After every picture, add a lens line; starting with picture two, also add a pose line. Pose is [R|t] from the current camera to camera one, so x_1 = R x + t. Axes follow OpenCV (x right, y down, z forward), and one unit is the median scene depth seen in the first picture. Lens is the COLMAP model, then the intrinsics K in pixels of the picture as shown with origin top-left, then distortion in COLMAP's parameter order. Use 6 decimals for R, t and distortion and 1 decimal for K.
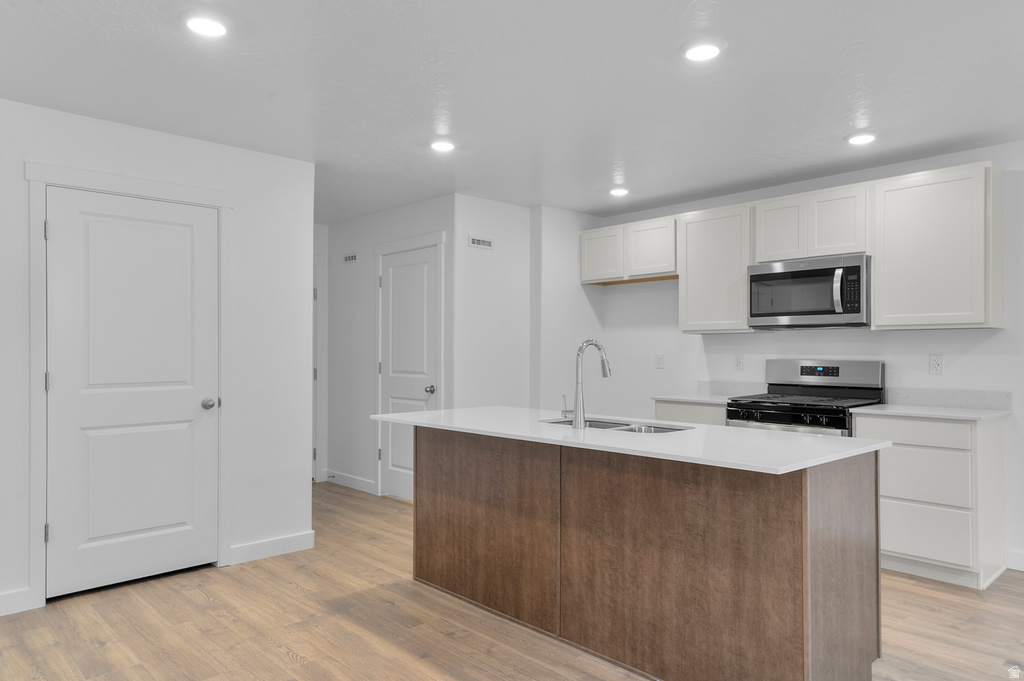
lens RADIAL K [[676.2, 0, 512.0], [0, 676.2, 340.5], [0, 0, 1]] dist [0.030343, -0.001406]
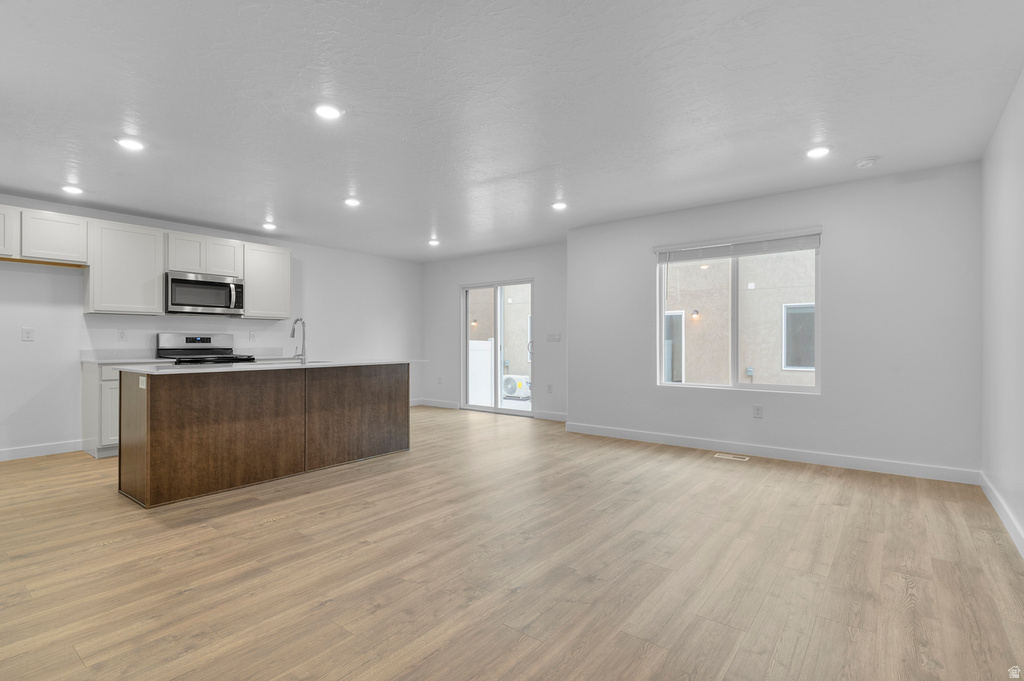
lens RADIAL K [[498.8, 0, 512.0], [0, 498.8, 340.5], [0, 0, 1]] dist [0.012709, -0.000298]
pose [[-0.145995, 0.004466, 0.989275, -1.292020], [-0.014217, 0.999877, -0.006612, 0.061404], [-0.989183, -0.015029, -0.145913, 0.581848]]
